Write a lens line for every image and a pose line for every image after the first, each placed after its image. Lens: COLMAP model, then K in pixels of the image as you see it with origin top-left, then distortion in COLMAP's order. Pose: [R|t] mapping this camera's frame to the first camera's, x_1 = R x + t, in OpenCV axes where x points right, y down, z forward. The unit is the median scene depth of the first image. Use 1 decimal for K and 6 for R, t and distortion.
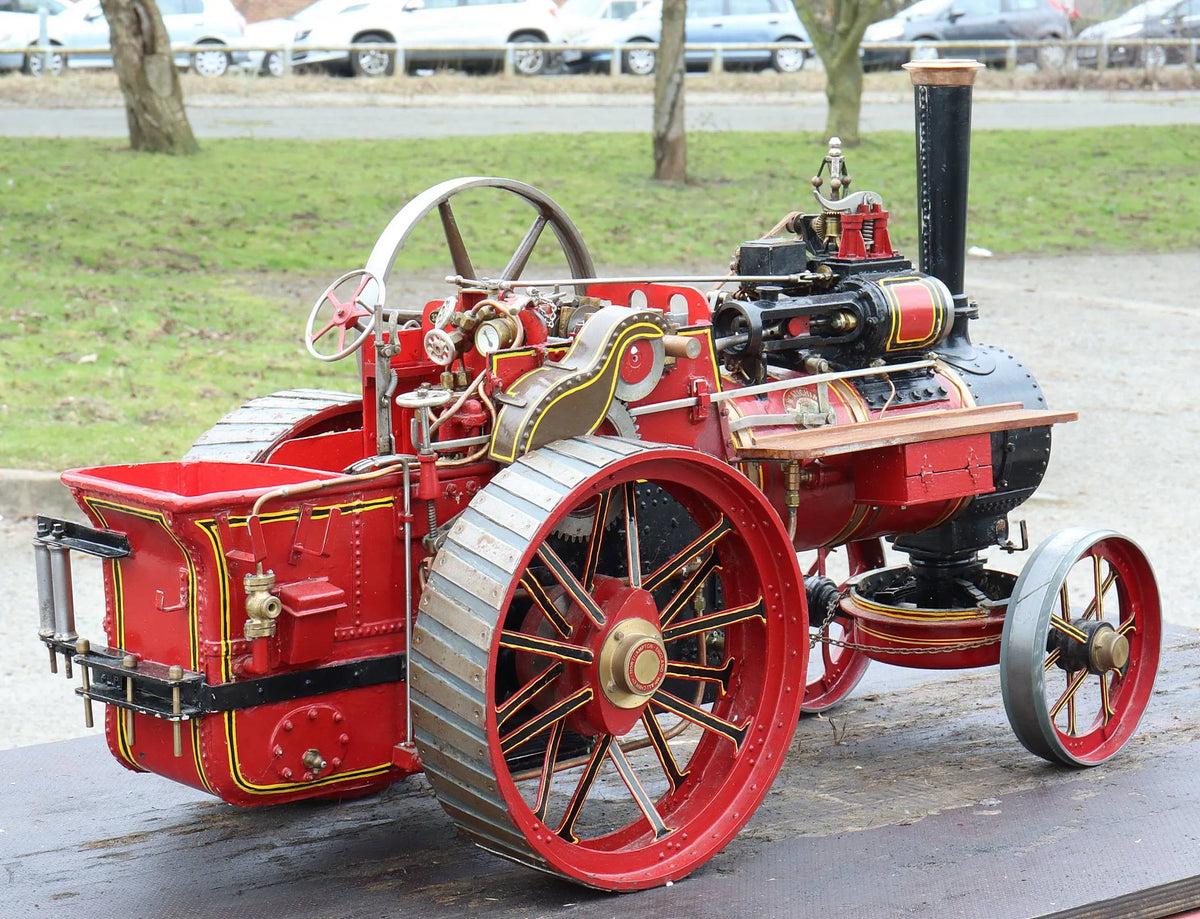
lens RADIAL K [[3334.8, 0, 555.4], [0, 3334.8, 457.8], [0, 0, 1]] dist [0.058367, 0.022093]
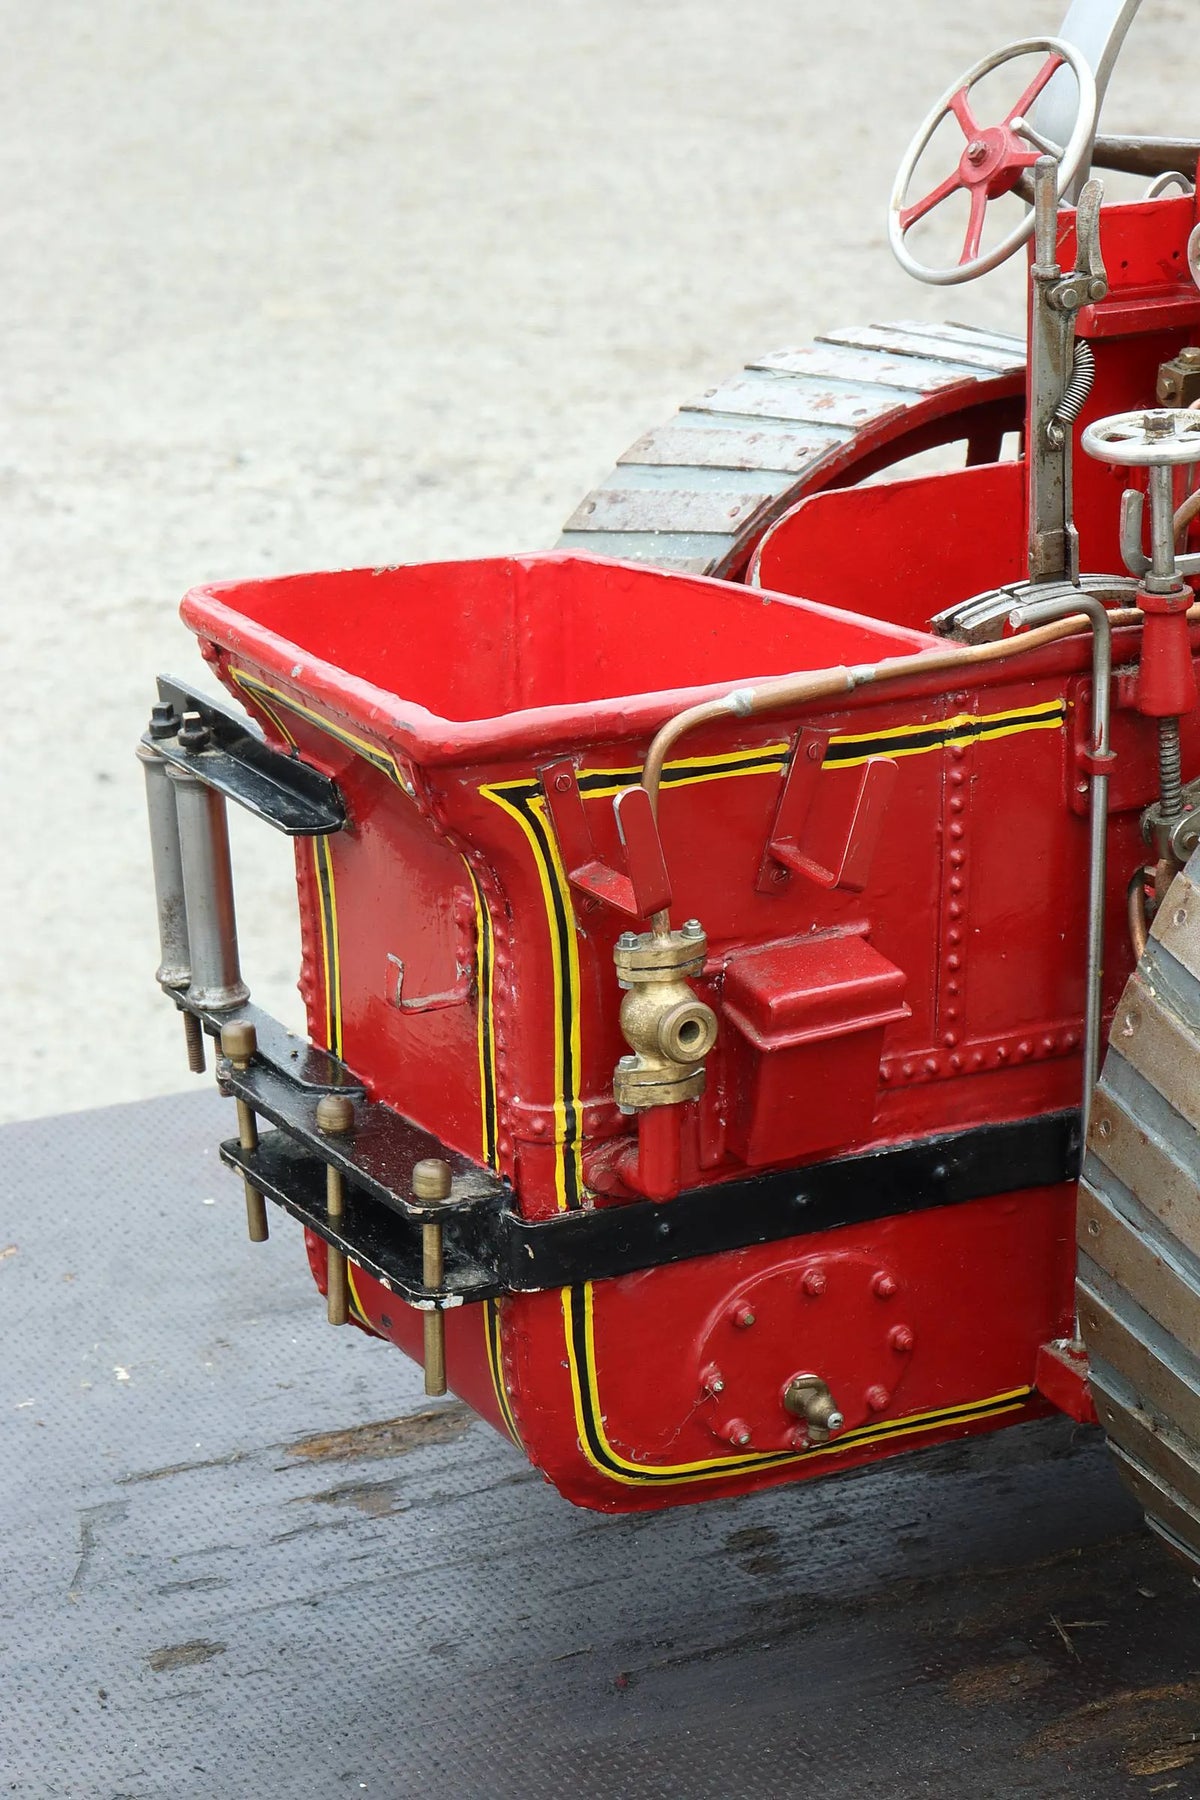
lens RADIAL K [[4271.1, 0, 600.0], [0, 4271.1, 900.0], [0, 0, 1]] dist [0.071113, -0.071342]
pose [[0.978045, 0.064550, -0.198144, -0.004269], [-0.029165, 0.983859, 0.176555, -0.045833], [0.206343, -0.166900, 0.964141, 0.517513]]
